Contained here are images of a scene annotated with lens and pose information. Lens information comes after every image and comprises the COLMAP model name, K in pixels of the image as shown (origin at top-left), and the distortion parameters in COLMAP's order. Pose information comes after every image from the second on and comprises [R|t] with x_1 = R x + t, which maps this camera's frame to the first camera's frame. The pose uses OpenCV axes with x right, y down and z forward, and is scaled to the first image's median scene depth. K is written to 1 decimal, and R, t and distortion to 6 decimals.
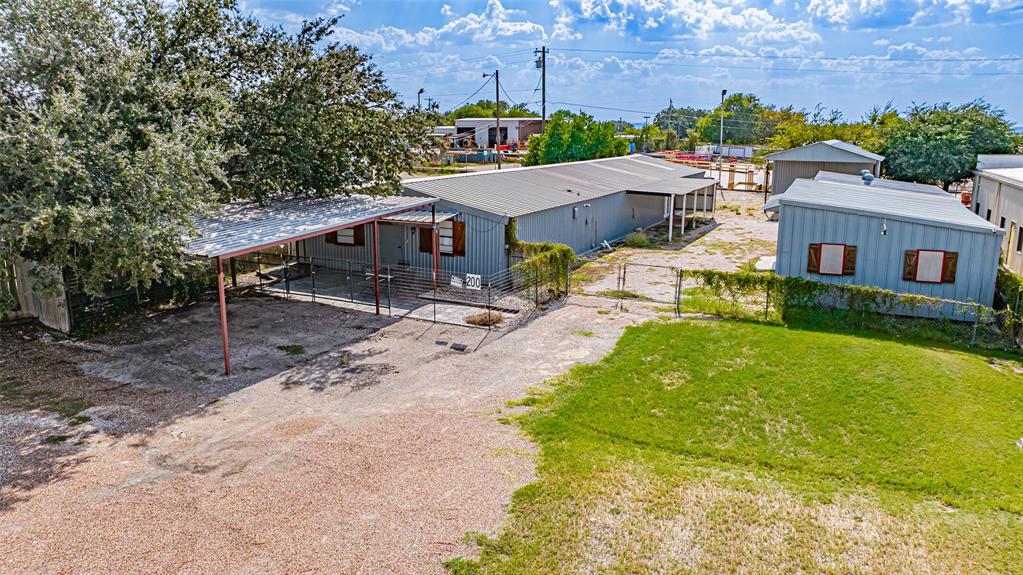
lens RADIAL K [[728.2, 0, 514.7], [0, 728.2, 258.8], [0, 0, 1]] dist [-0.017764, 0.001555]
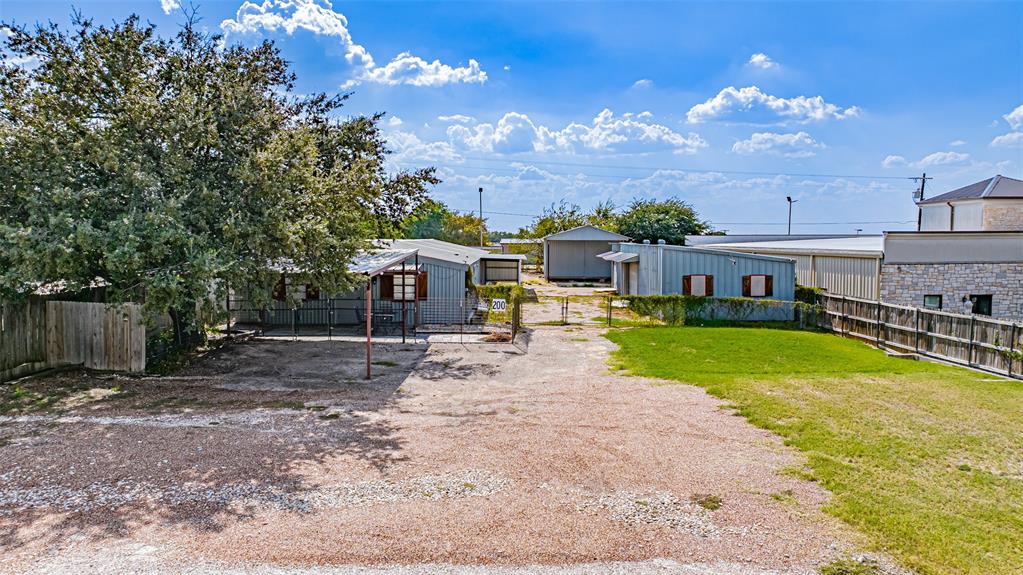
lens RADIAL K [[728.2, 0, 514.7], [0, 728.2, 258.8], [0, 0, 1]] dist [-0.017764, 0.001555]
pose [[0.896252, -0.014875, 0.443295, -0.528367], [0.080506, 0.988292, -0.129604, 0.106411], [-0.436177, 0.151845, 0.886957, -0.121913]]
